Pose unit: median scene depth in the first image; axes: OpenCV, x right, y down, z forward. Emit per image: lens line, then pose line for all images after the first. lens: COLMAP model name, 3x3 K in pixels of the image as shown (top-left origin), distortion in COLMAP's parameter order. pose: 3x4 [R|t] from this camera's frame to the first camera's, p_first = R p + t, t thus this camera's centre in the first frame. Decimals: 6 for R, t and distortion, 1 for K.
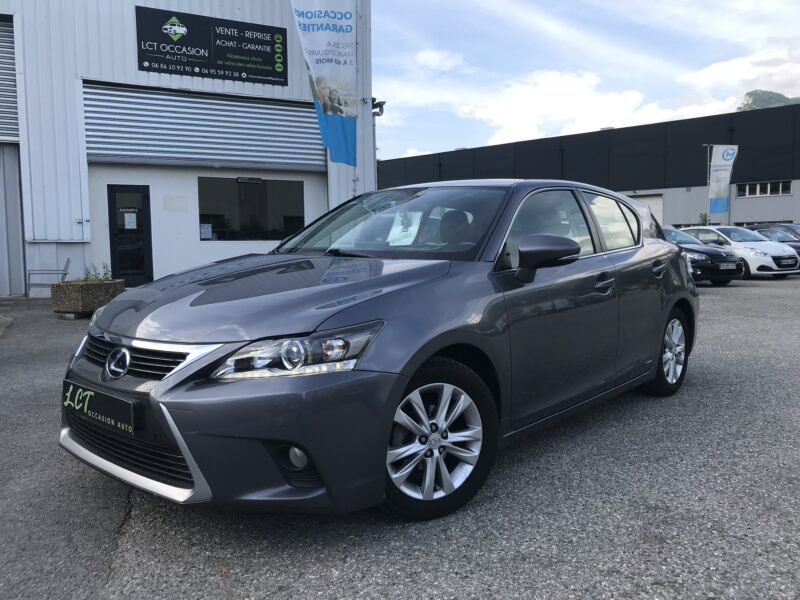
lens RADIAL K [[685.2, 0, 385.9], [0, 685.2, 300.5], [0, 0, 1]] dist [-0.065159, 0.031182]
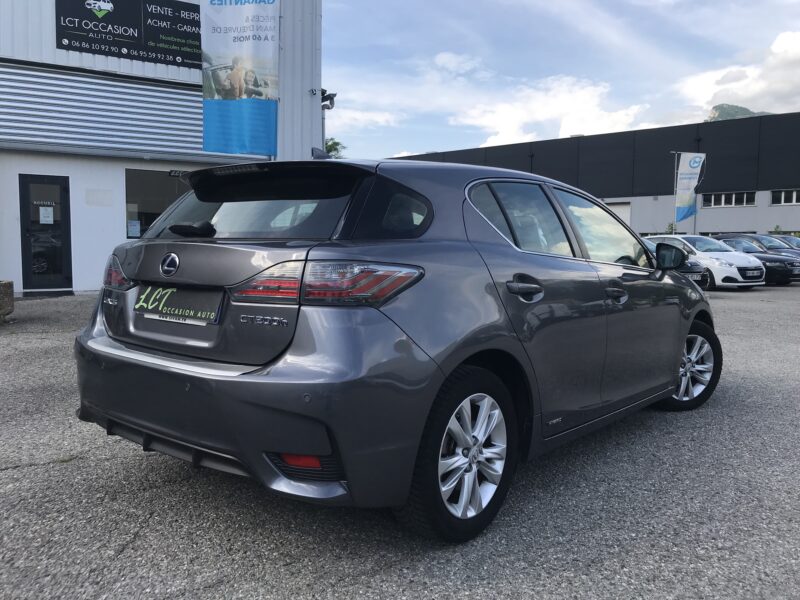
lens RADIAL K [[640.9, 0, 410.1], [0, 640.9, 299.4], [0, 0, 1]] dist [-0.058099, 0.029772]
pose [[0.998565, 0.017481, 0.050611, 0.065928], [-0.017514, 0.999847, 0.000202, -0.013004], [-0.050600, -0.001088, 0.998718, 0.131101]]
